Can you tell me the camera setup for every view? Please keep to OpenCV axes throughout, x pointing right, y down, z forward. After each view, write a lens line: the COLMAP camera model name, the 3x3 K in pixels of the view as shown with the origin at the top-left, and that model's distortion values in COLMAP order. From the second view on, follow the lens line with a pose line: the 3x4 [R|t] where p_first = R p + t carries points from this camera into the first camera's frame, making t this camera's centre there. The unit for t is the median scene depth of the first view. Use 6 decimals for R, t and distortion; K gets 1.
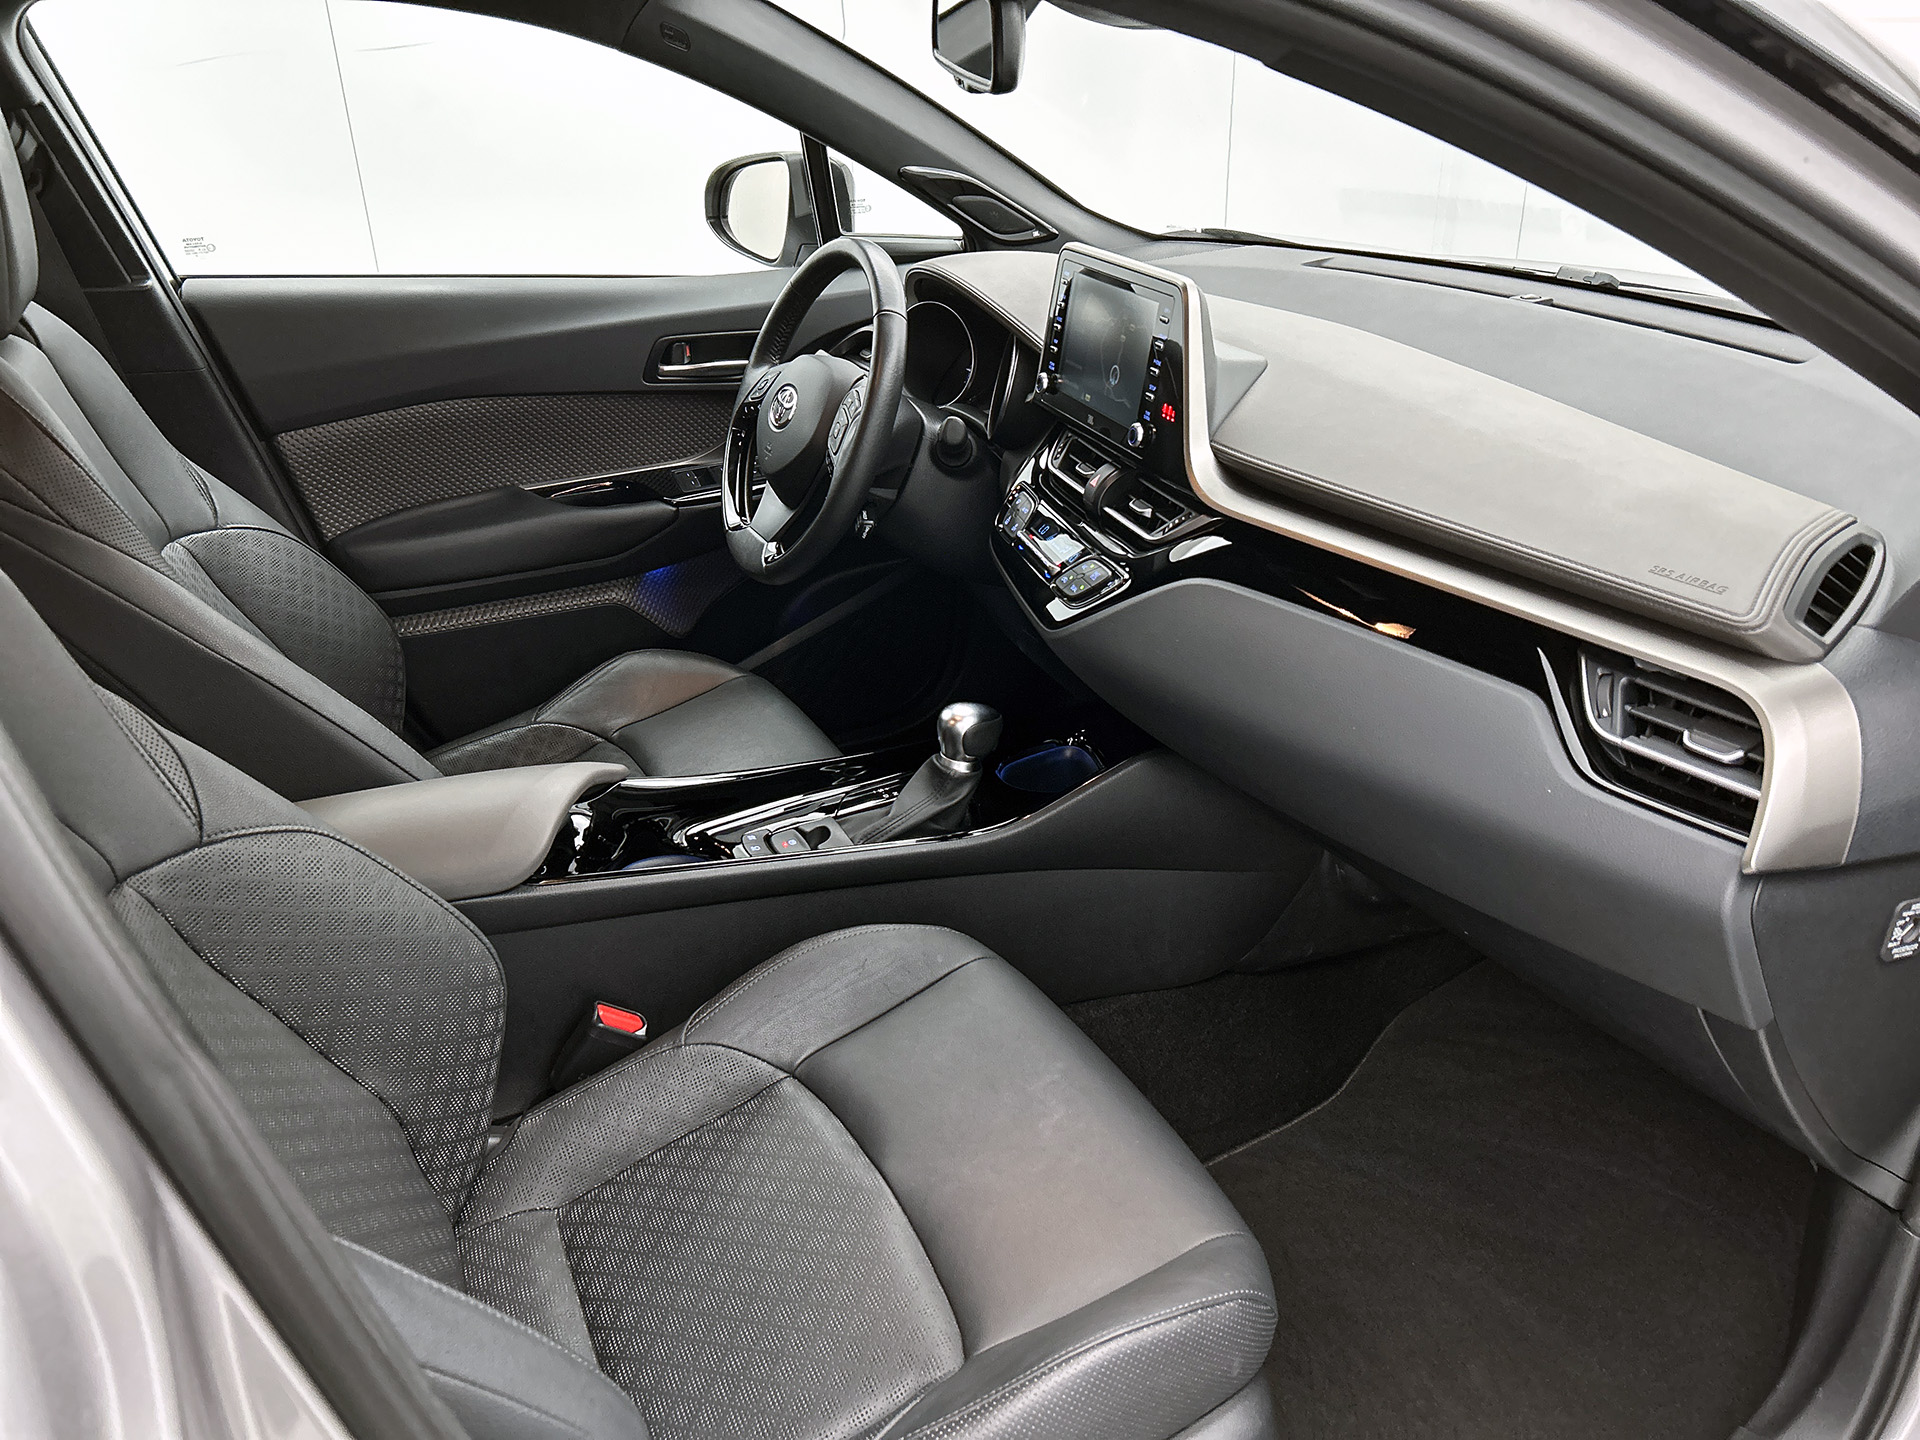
lens RADIAL K [[1422.3, 0, 954.1], [0, 1422.3, 741.0], [0, 0, 1]] dist [0.023386, -0.041562]
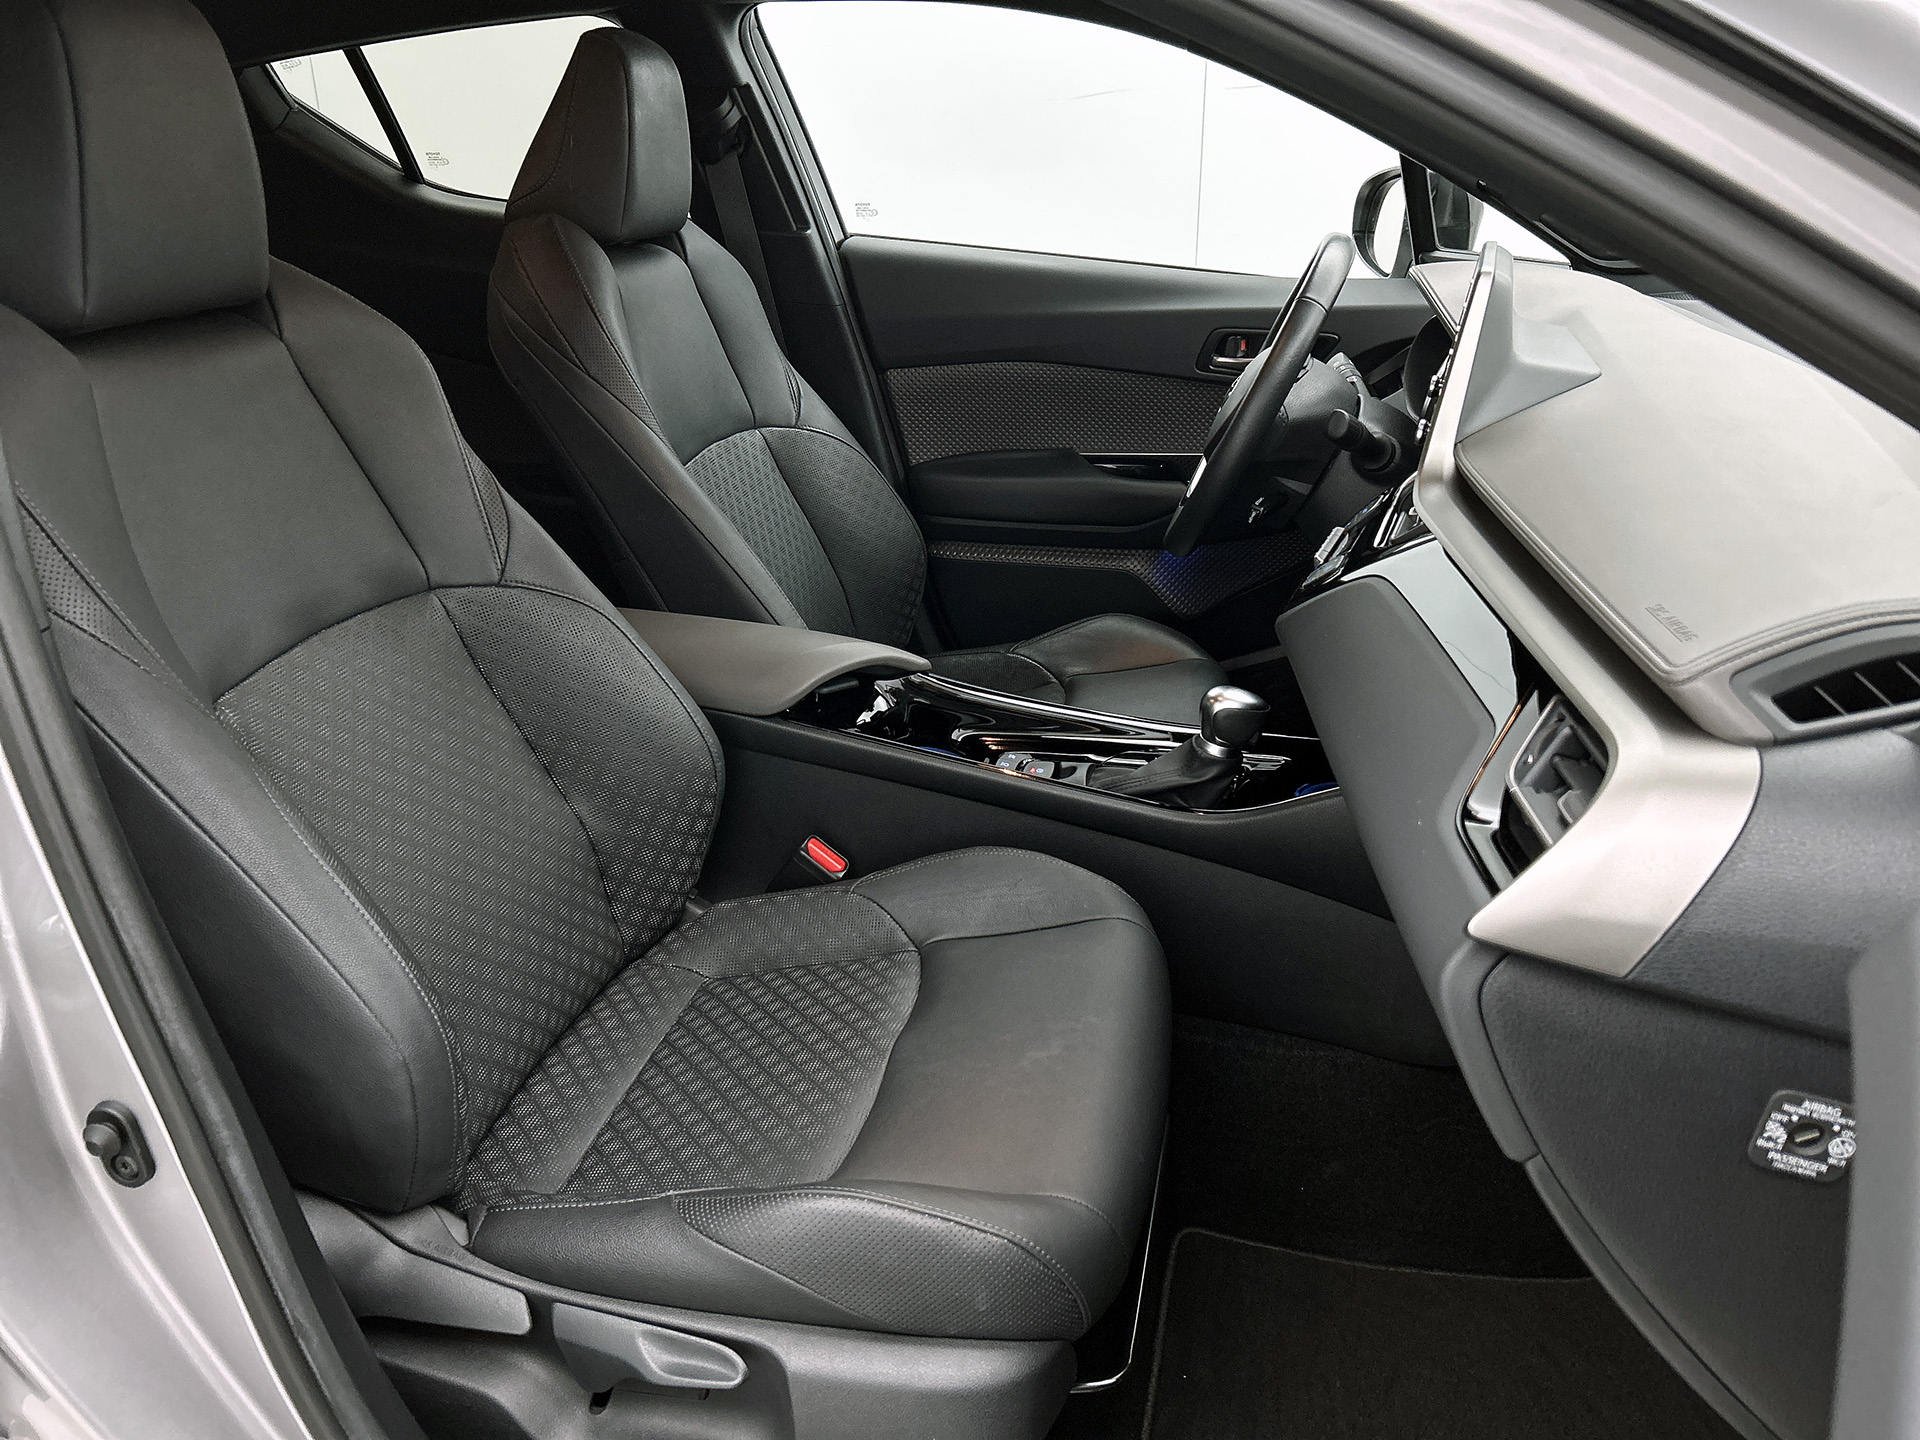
lens RADIAL K [[1422.3, 0, 954.1], [0, 1422.3, 741.0], [0, 0, 1]] dist [0.023386, -0.041562]
pose [[0.787388, 0.262757, -0.557654, 0.405623], [-0.284905, 0.957313, 0.048793, 0.015722], [0.546671, 0.120459, 0.828638, 0.078126]]
